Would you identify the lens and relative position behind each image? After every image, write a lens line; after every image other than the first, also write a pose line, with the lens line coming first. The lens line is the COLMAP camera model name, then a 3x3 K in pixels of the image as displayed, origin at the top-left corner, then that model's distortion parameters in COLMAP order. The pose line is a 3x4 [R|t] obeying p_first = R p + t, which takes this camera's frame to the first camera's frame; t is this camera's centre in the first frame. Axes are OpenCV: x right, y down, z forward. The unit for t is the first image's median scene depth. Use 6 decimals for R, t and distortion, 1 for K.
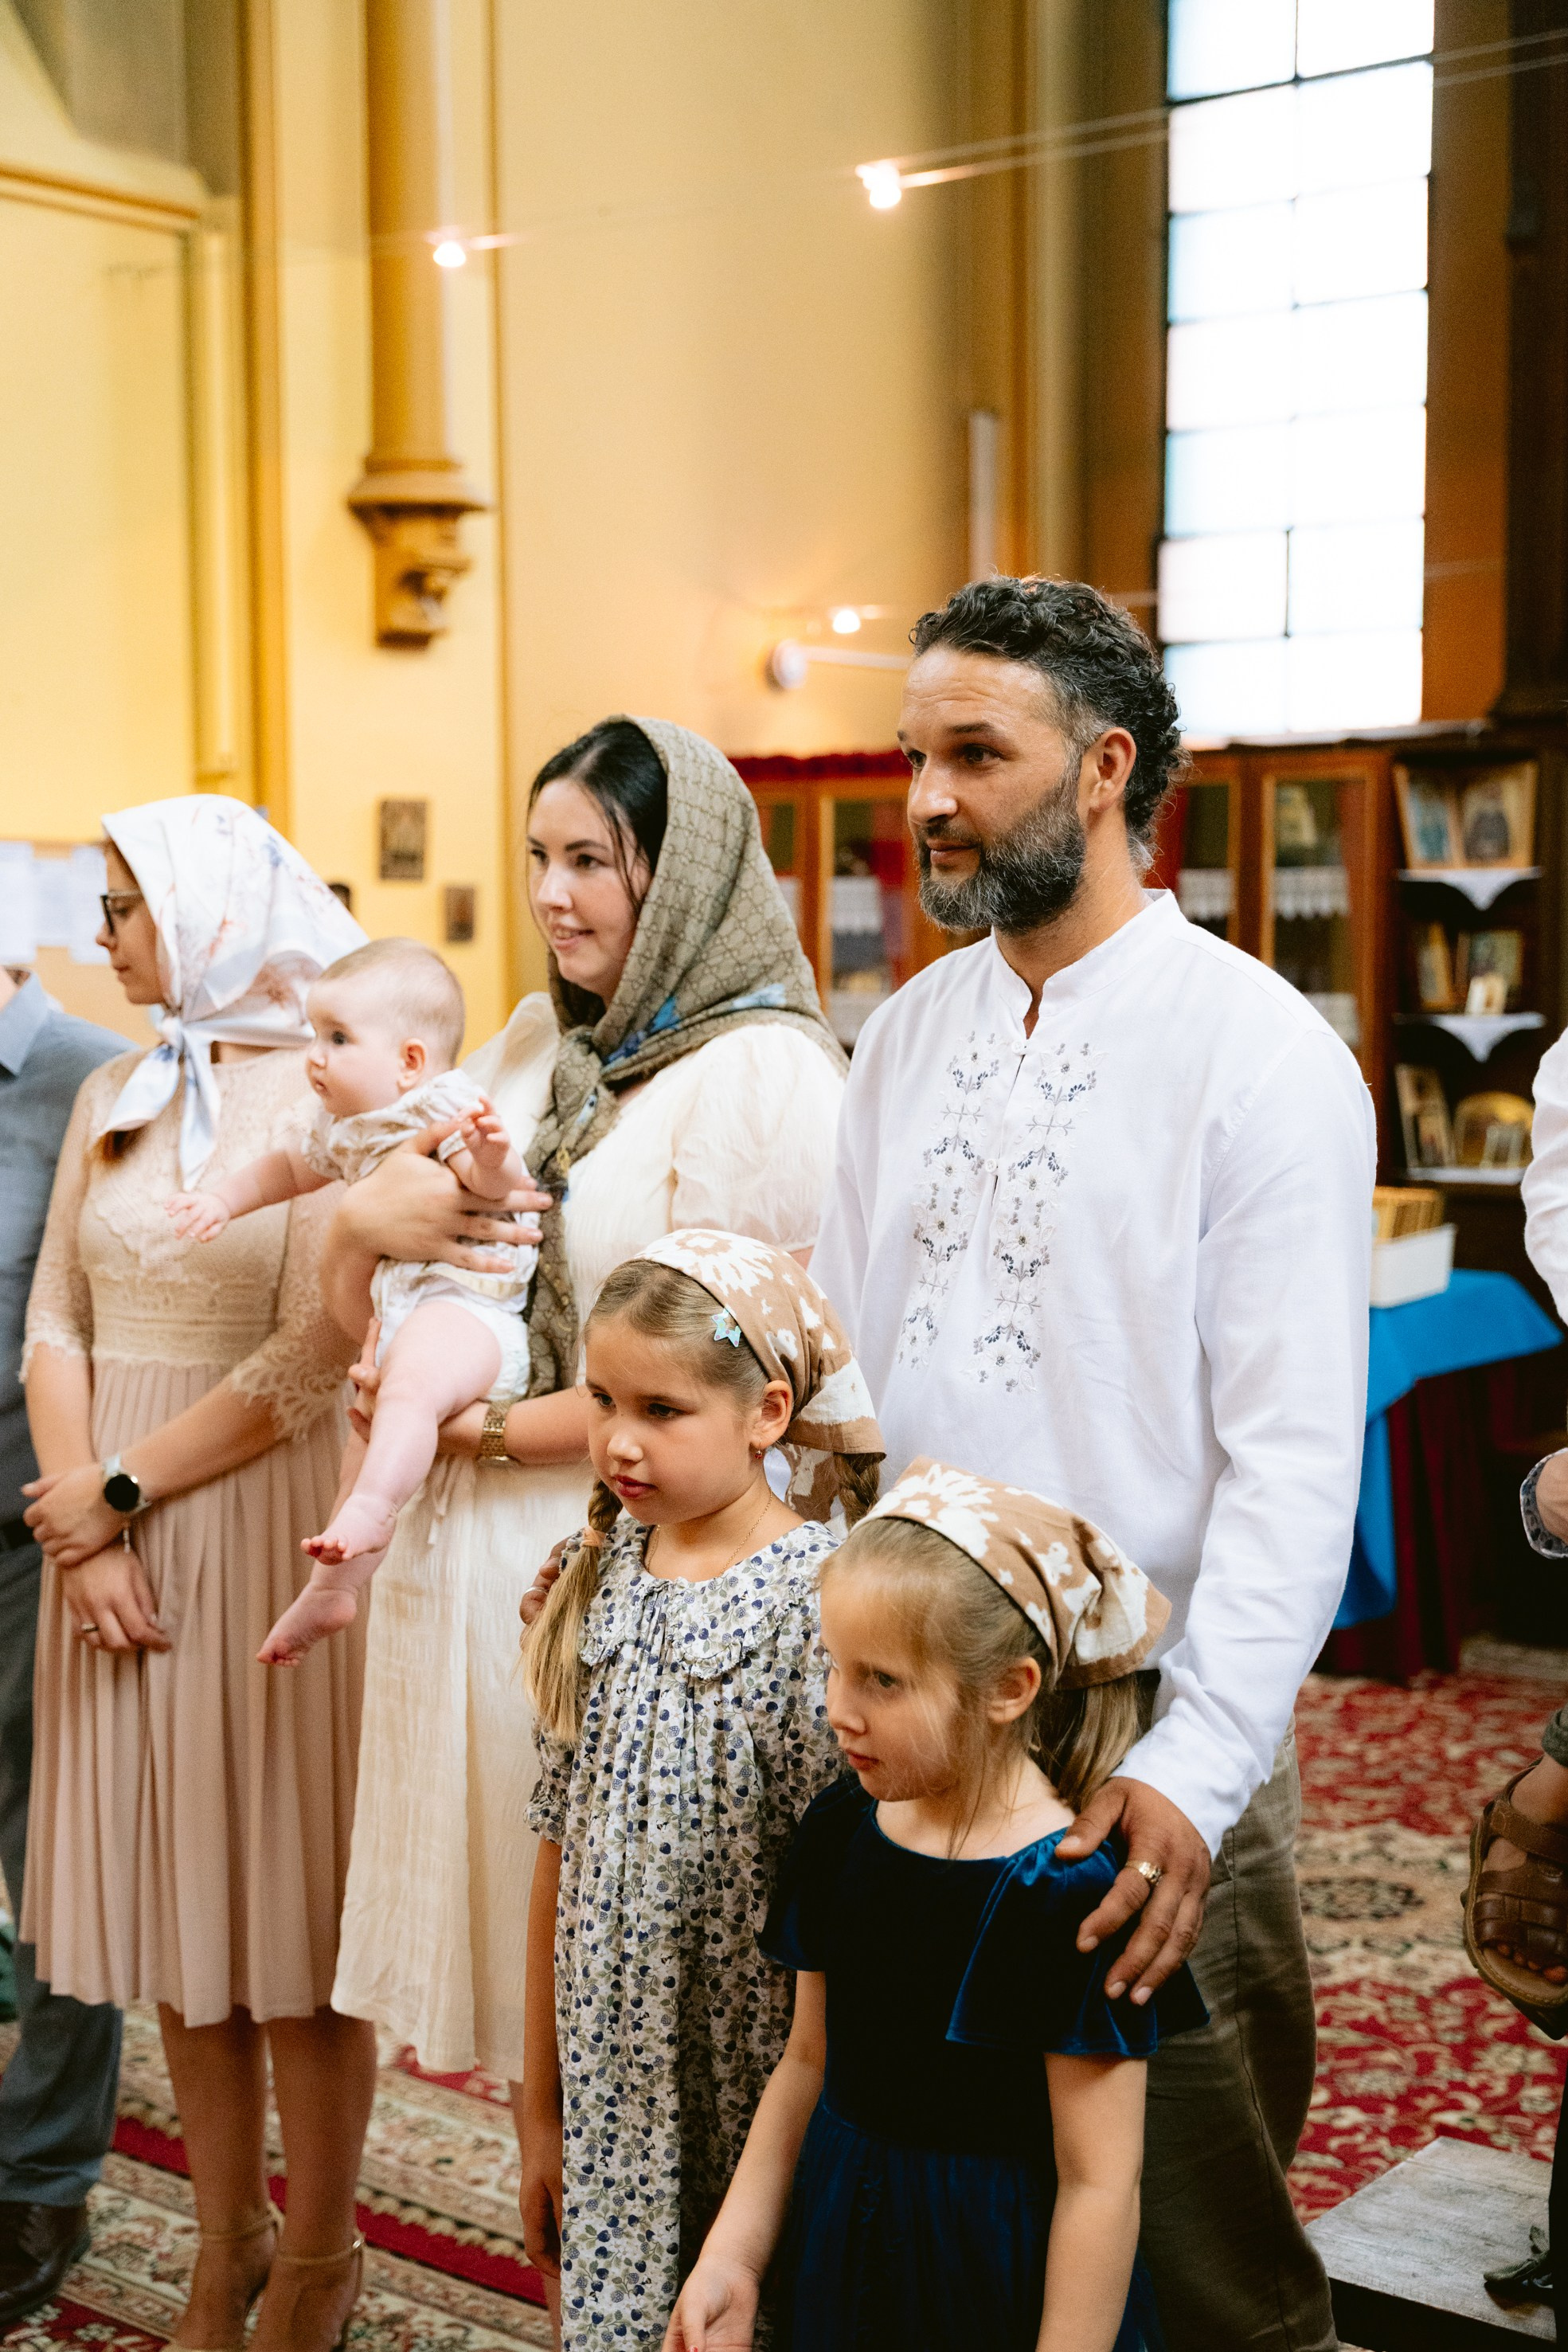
lens RADIAL K [[3346.9, 0, 782.6], [0, 3346.9, 1214.9], [0, 0, 1]] dist [0.051730, 0.000000]
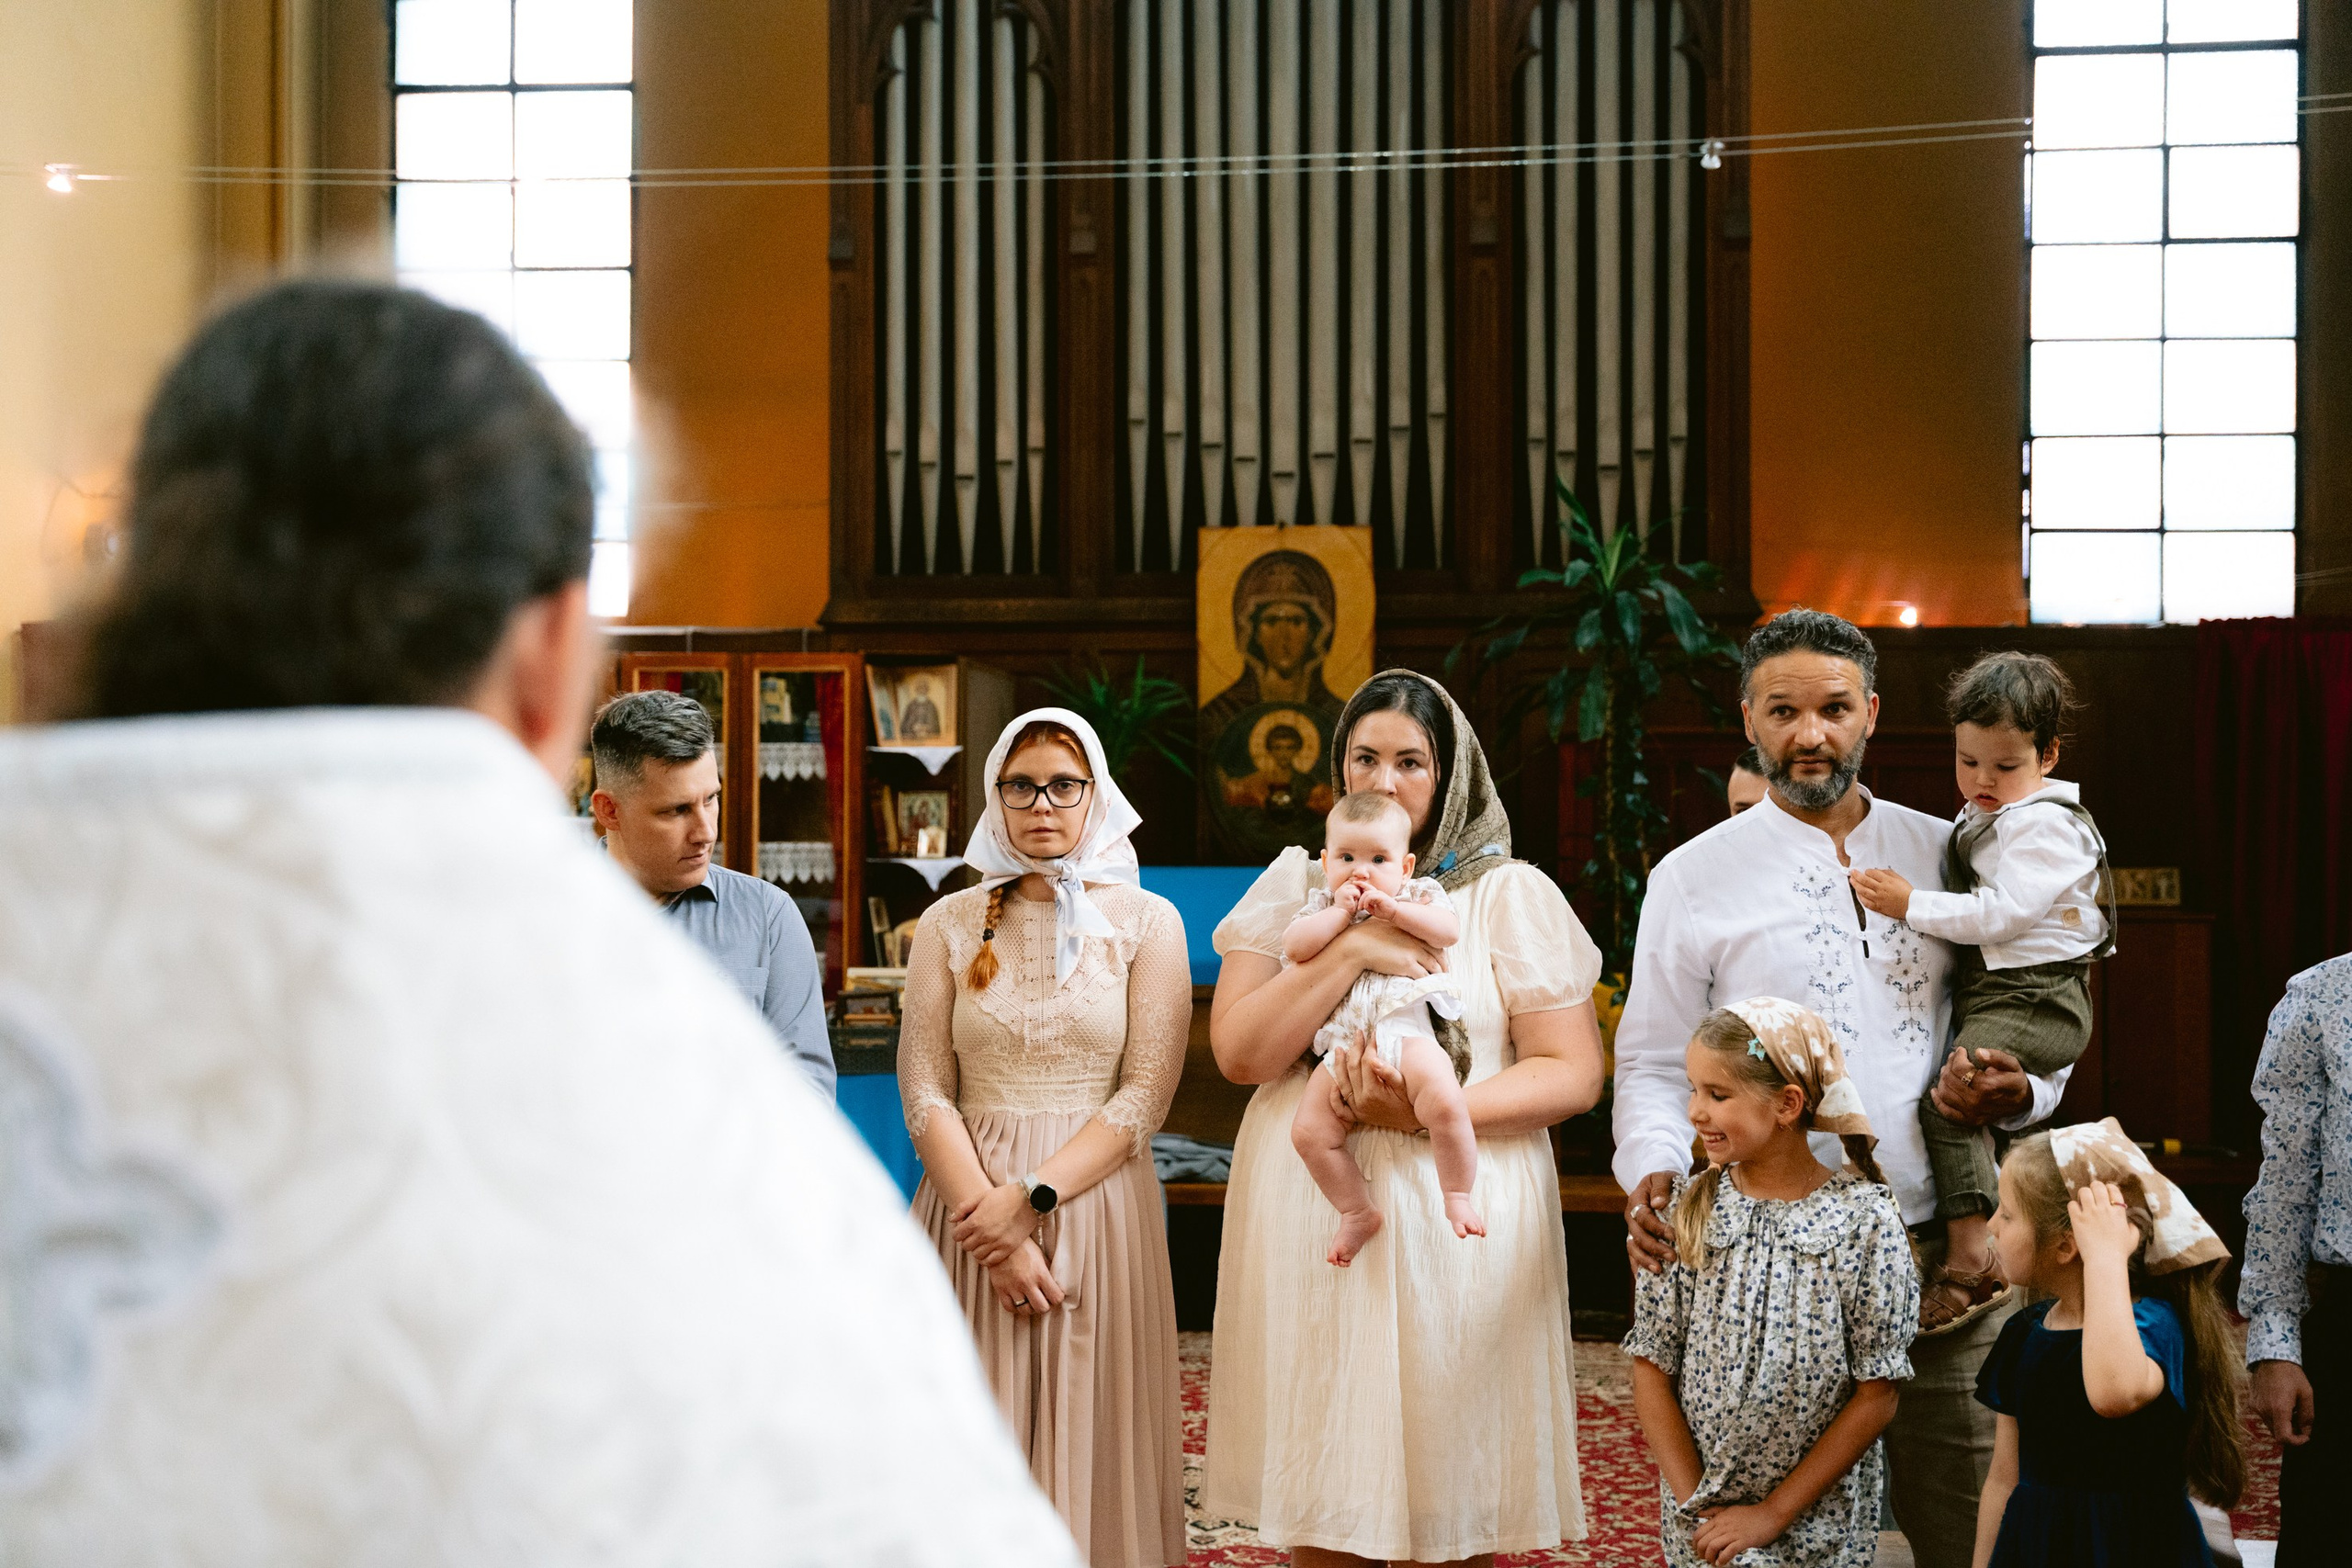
lens RADIAL K [[3030.7, 0, 1178.5], [0, 3030.7, 794.6], [0, 0, 1]] dist [0.023567, 0.000000]
pose [[0.841955, 0.006975, 0.539503, -0.292199], [0.035806, 0.996990, -0.068768, 0.000314], [-0.538359, 0.077217, 0.839171, -0.031361]]
